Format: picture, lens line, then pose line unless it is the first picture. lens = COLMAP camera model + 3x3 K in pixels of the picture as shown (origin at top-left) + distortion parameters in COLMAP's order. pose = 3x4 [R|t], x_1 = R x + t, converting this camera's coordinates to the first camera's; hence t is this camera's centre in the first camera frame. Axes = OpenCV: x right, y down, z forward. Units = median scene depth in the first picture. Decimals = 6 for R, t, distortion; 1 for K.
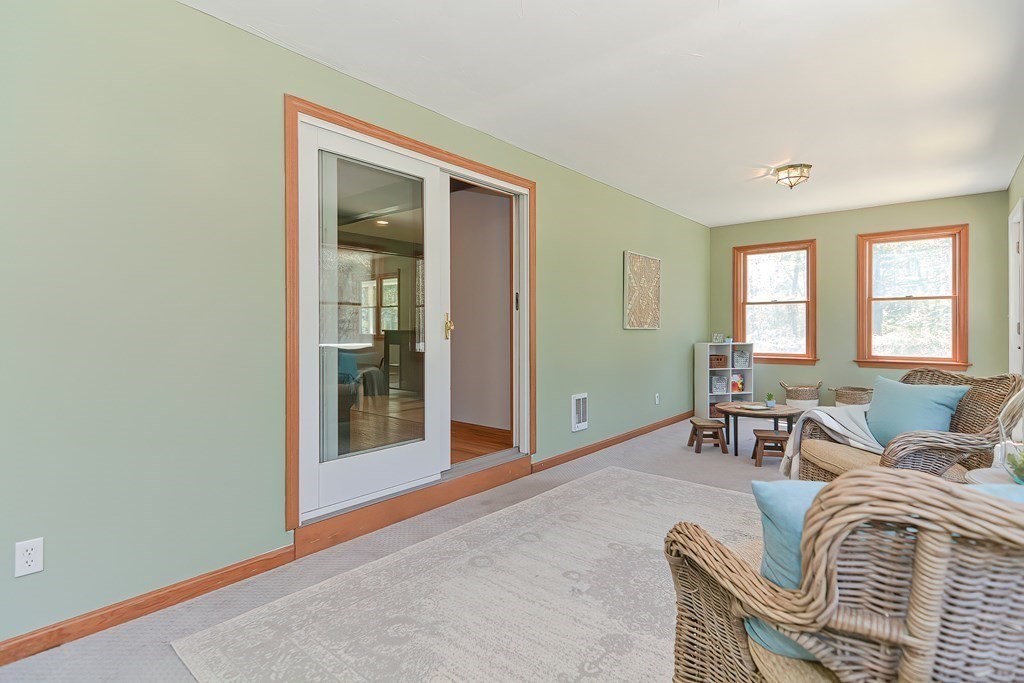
lens RADIAL K [[509.1, 0, 509.2], [0, 509.1, 324.5], [0, 0, 1]] dist [0.016599, -0.000242]
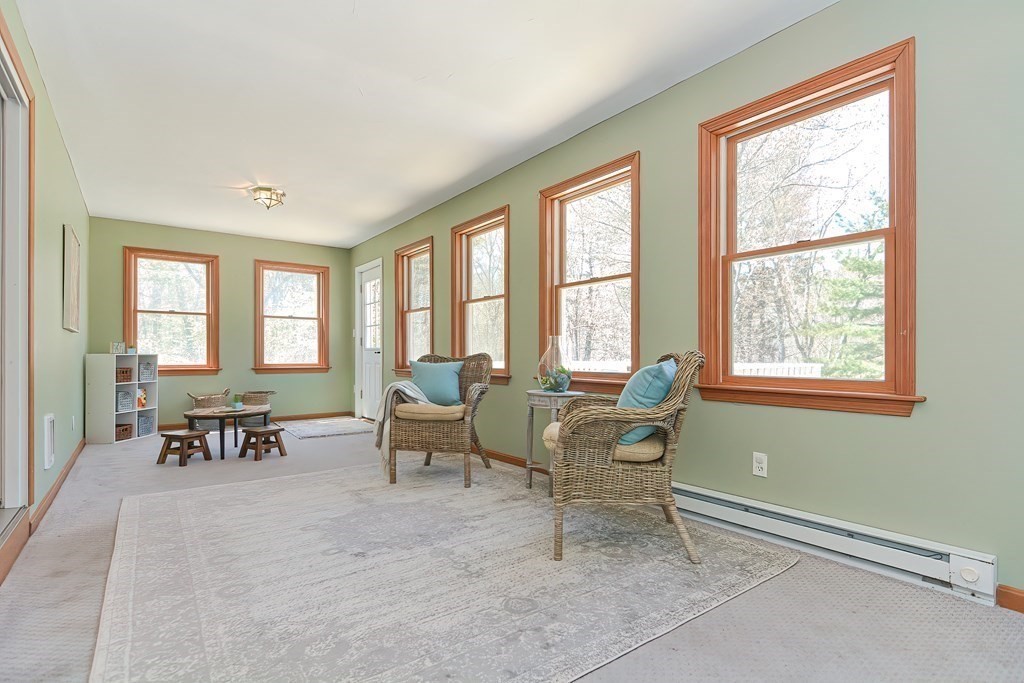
lens RADIAL K [[519.0, 0, 512.2], [0, 519.0, 355.3], [0, 0, 1]] dist [0.001719, -0.000157]
pose [[0.218692, 0.006054, 0.975775, -0.337265], [-0.006223, 0.999969, -0.004809, 0.043248], [-0.975774, -0.005021, 0.218723, 0.178610]]
